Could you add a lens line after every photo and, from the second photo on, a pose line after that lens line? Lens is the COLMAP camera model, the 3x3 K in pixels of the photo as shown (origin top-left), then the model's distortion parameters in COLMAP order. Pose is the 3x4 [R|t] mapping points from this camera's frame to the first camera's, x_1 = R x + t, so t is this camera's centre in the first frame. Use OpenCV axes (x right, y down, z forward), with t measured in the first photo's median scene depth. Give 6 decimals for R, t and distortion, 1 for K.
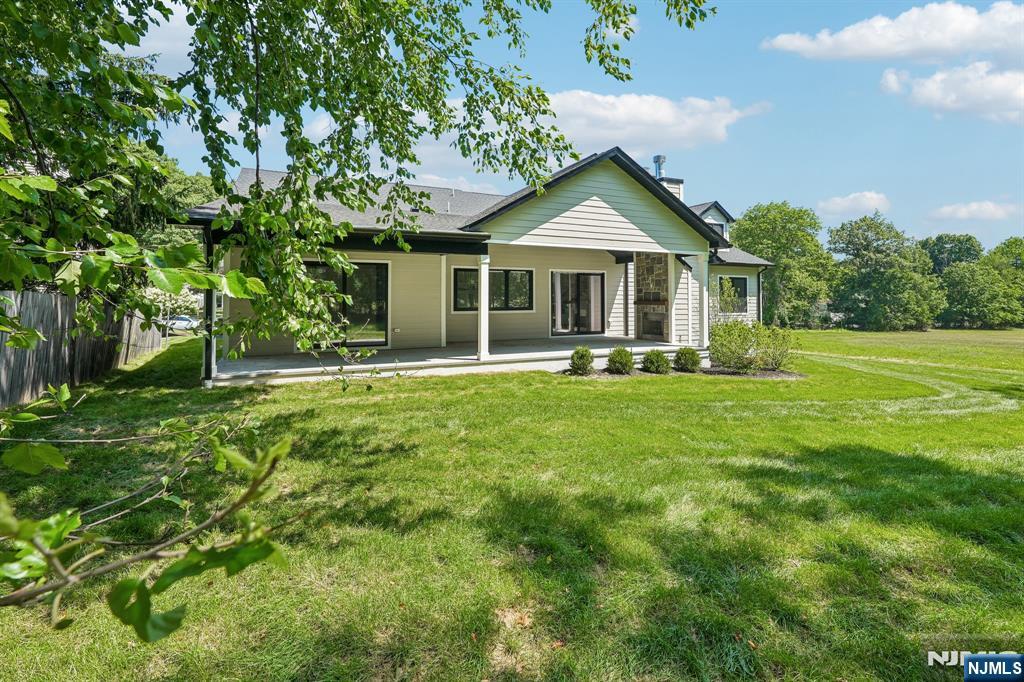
lens RADIAL K [[479.3, 0, 512.1], [0, 479.3, 288.1], [0, 0, 1]] dist [0.003050, 0.000038]
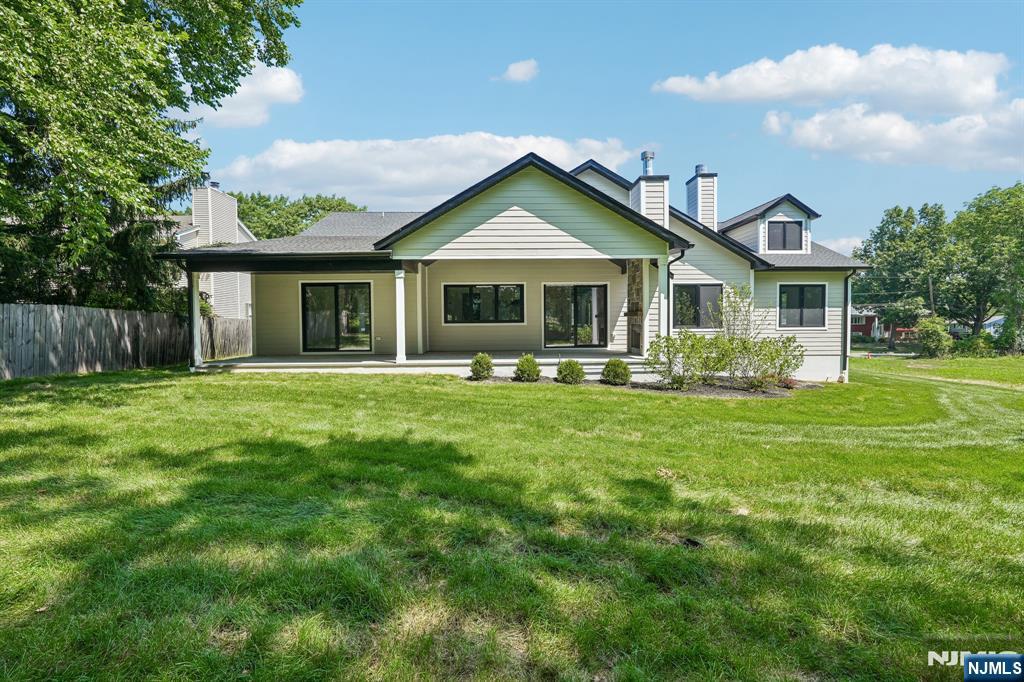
lens RADIAL K [[453.9, 0, 512.1], [0, 453.9, 339.1], [0, 0, 1]] dist [0.000977, -0.000460]
pose [[0.912947, 0.009256, -0.407972, 0.454430], [0.016785, 0.998045, 0.060204, 0.023491], [0.407732, -0.061811, 0.911007, 0.094663]]
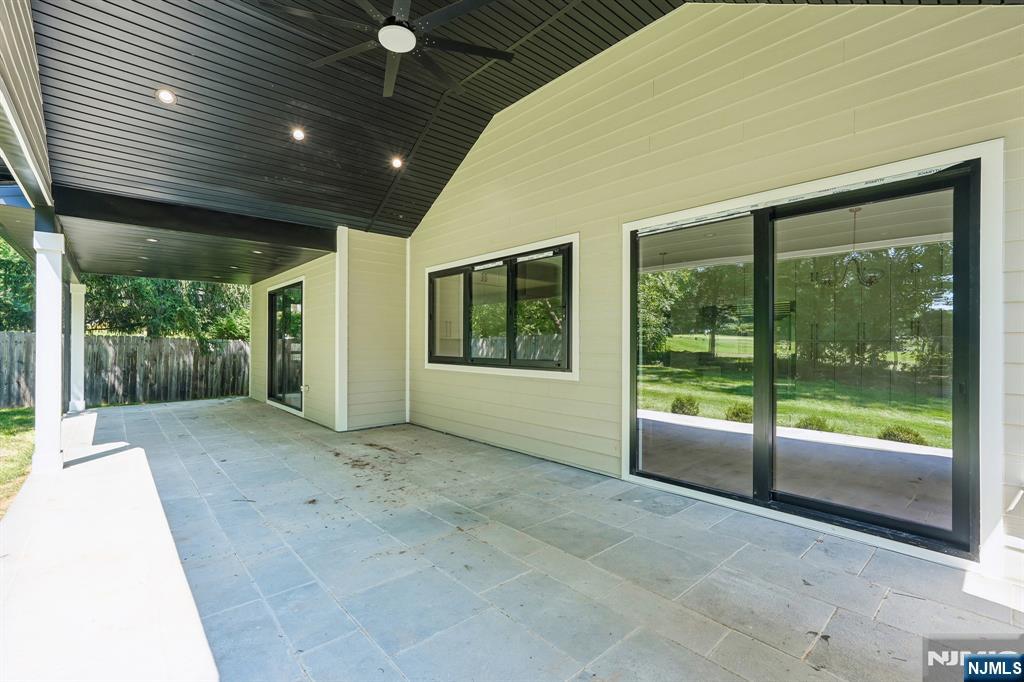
lens RADIAL K [[453.9, 0, 512.2], [0, 453.9, 341.2], [0, 0, 1]] dist [0.000977, -0.000460]
pose [[0.294836, -0.006130, -0.955528, 0.332688], [0.017174, 0.999852, -0.001115, 0.027810], [0.955394, -0.016082, 0.294897, 0.943536]]
